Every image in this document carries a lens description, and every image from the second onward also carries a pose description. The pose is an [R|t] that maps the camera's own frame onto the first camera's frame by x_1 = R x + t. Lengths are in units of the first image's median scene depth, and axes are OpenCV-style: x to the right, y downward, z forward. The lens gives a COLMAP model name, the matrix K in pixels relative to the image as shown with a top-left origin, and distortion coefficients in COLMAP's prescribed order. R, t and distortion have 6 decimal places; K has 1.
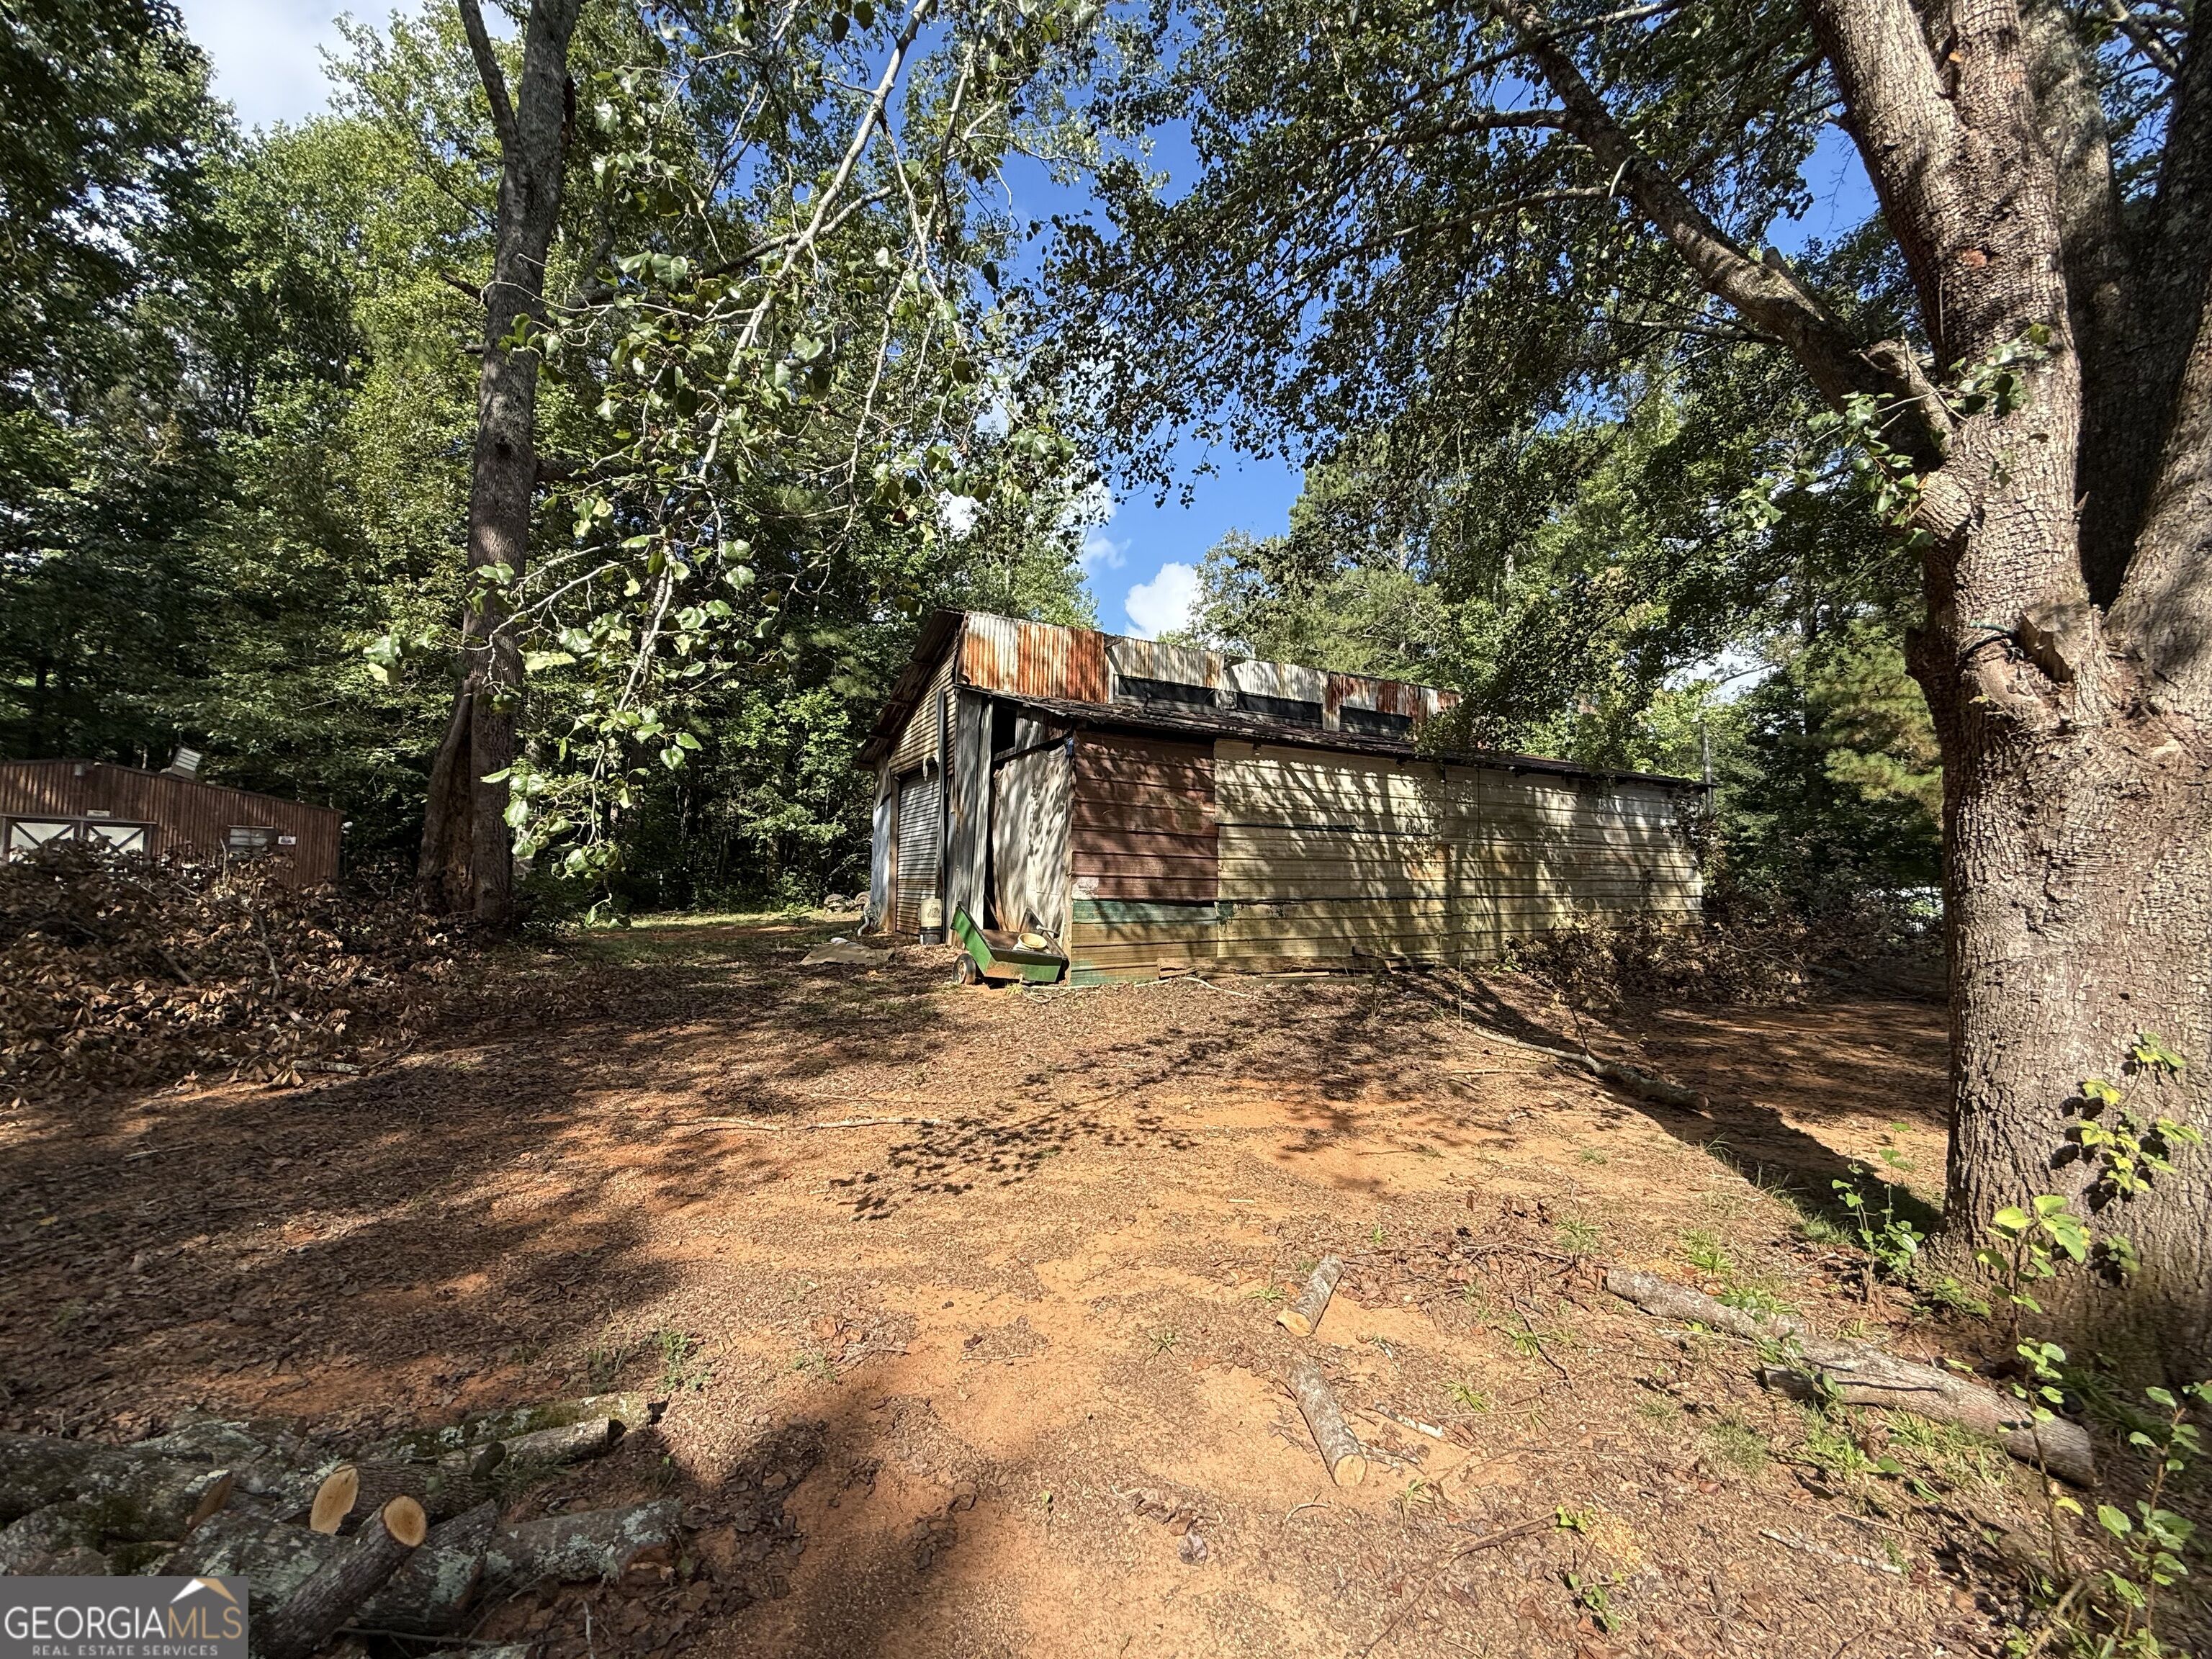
lens RADIAL K [[894.9, 0, 1099.3], [0, 894.9, 834.5], [0, 0, 1]] dist [0.001385, -0.000016]
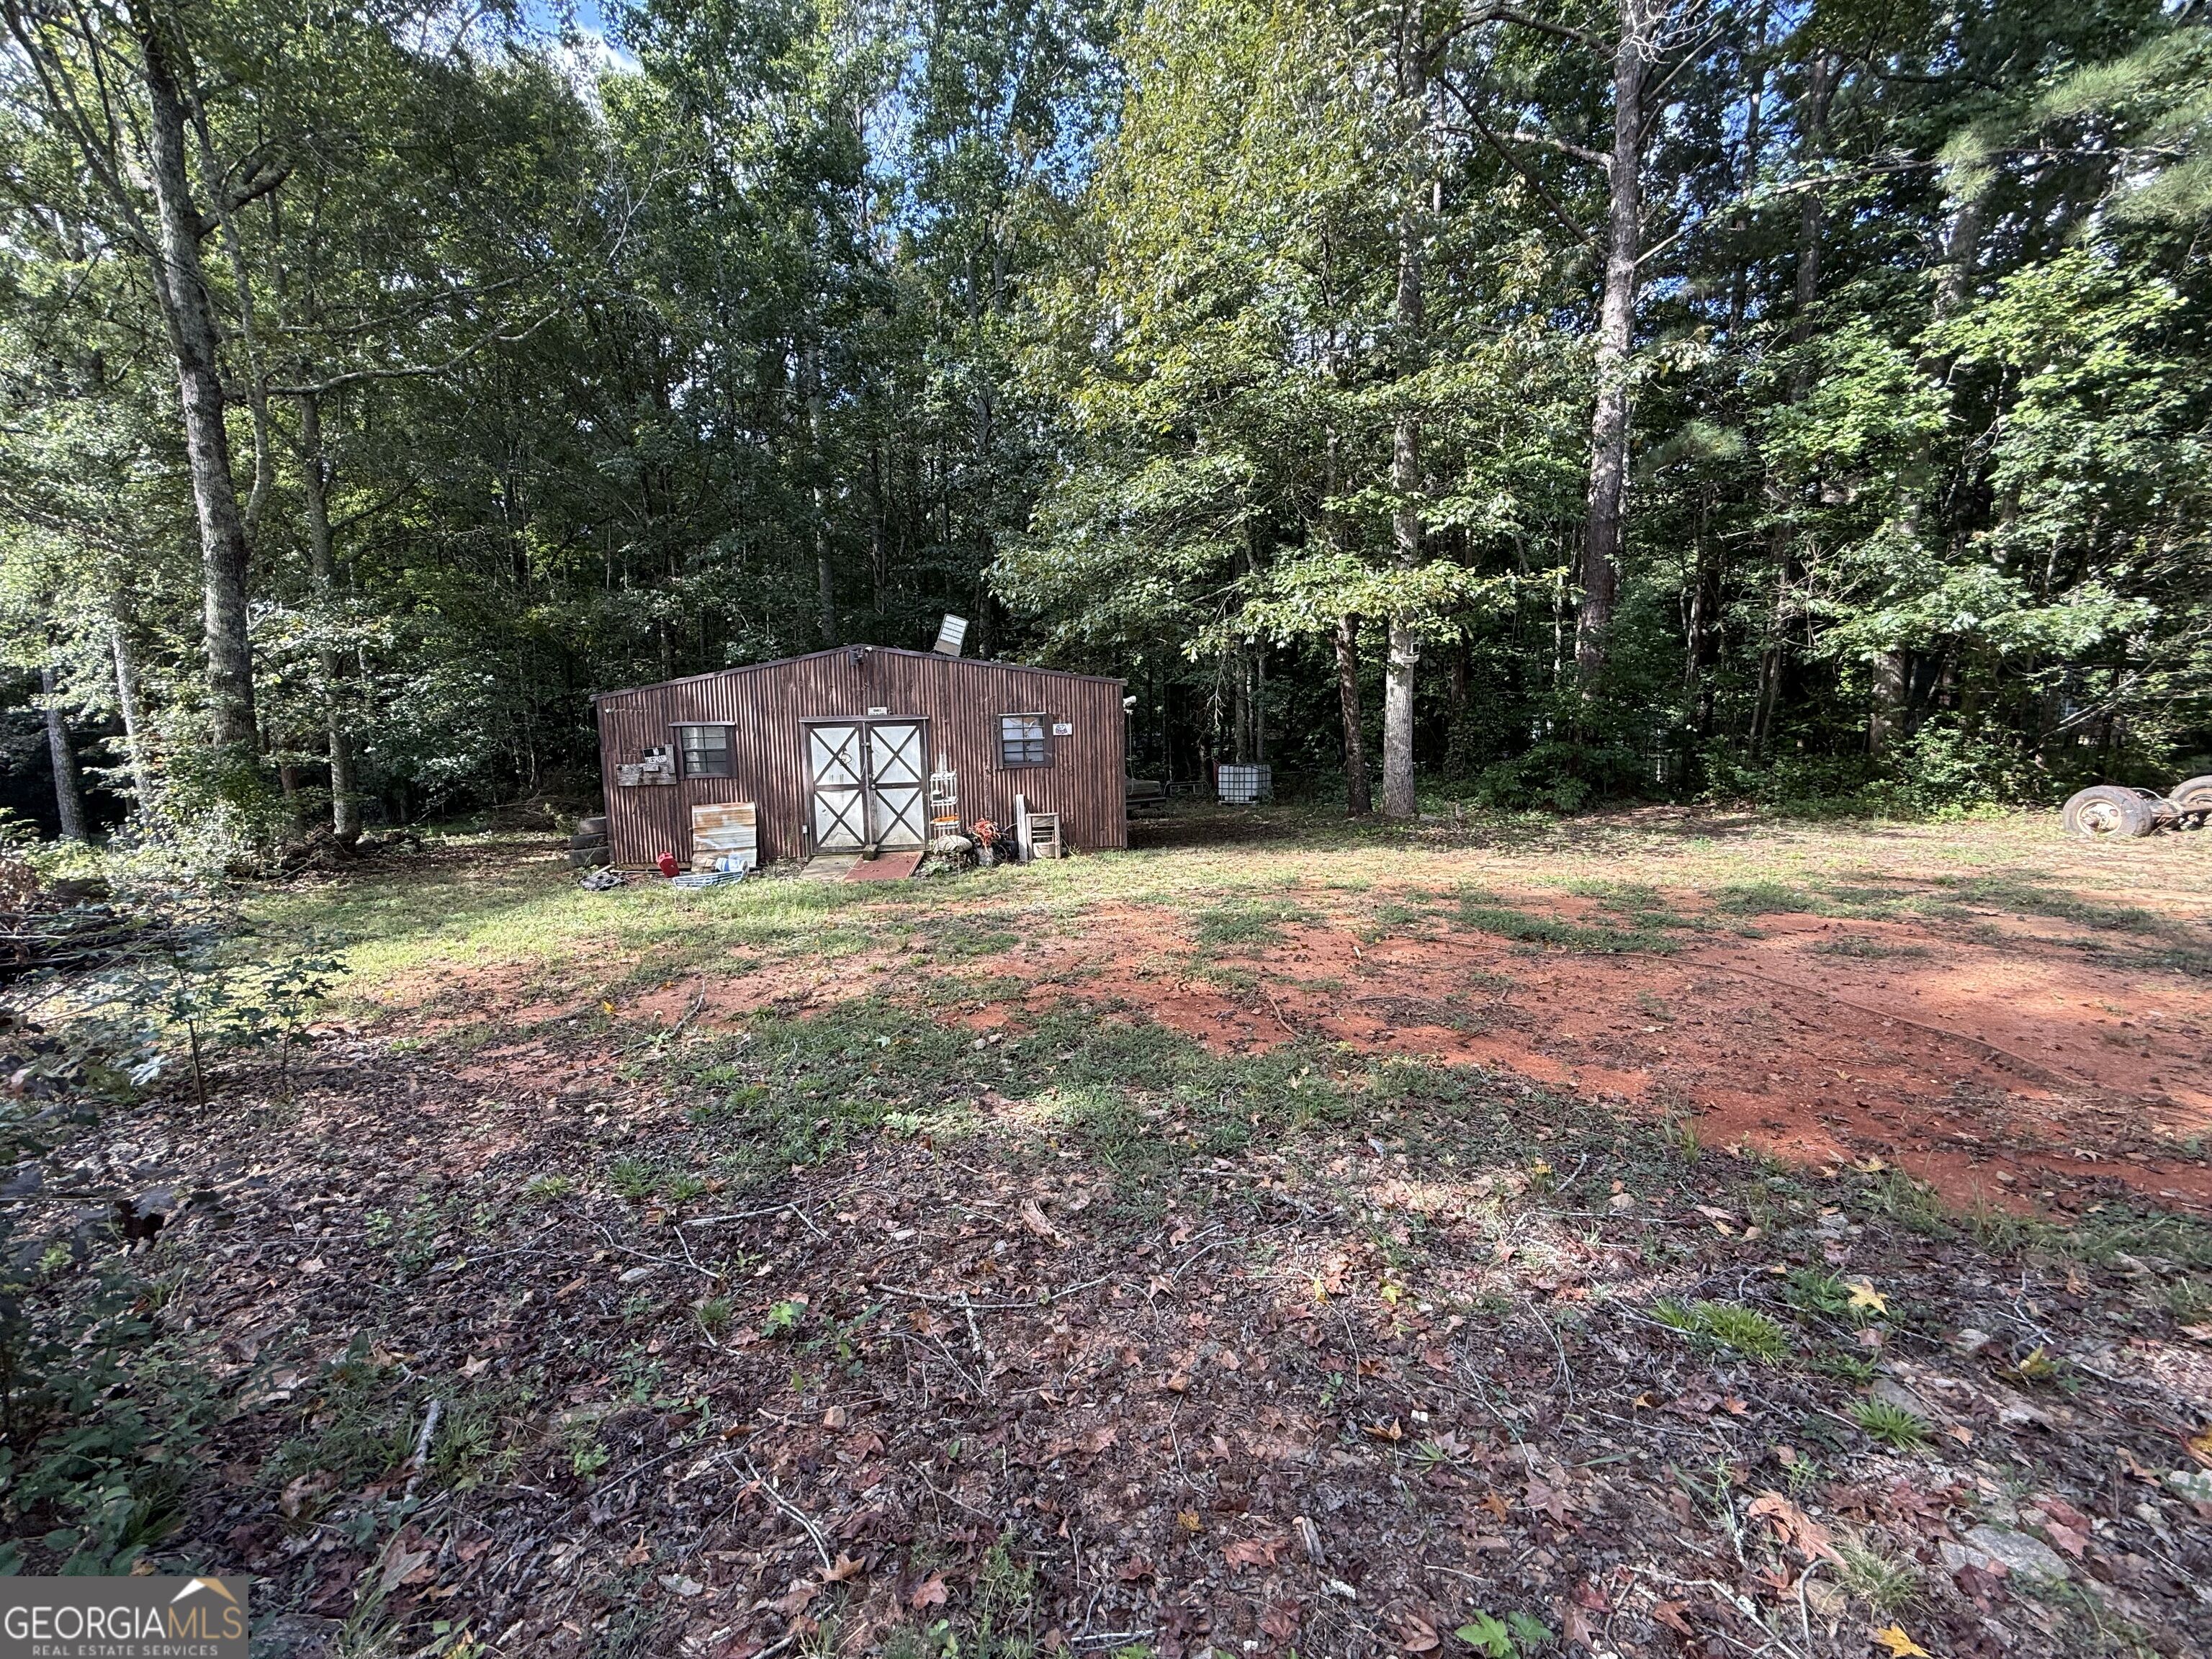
lens RADIAL K [[894.9, 0, 1096.3], [0, 894.9, 837.6], [0, 0, 1]] dist [0.001385, -0.000016]
pose [[0.506960, 0.066103, -0.859431, -0.178861], [0.087577, 0.987946, 0.127647, 0.001844], [0.857509, -0.139978, 0.495060, 0.427551]]
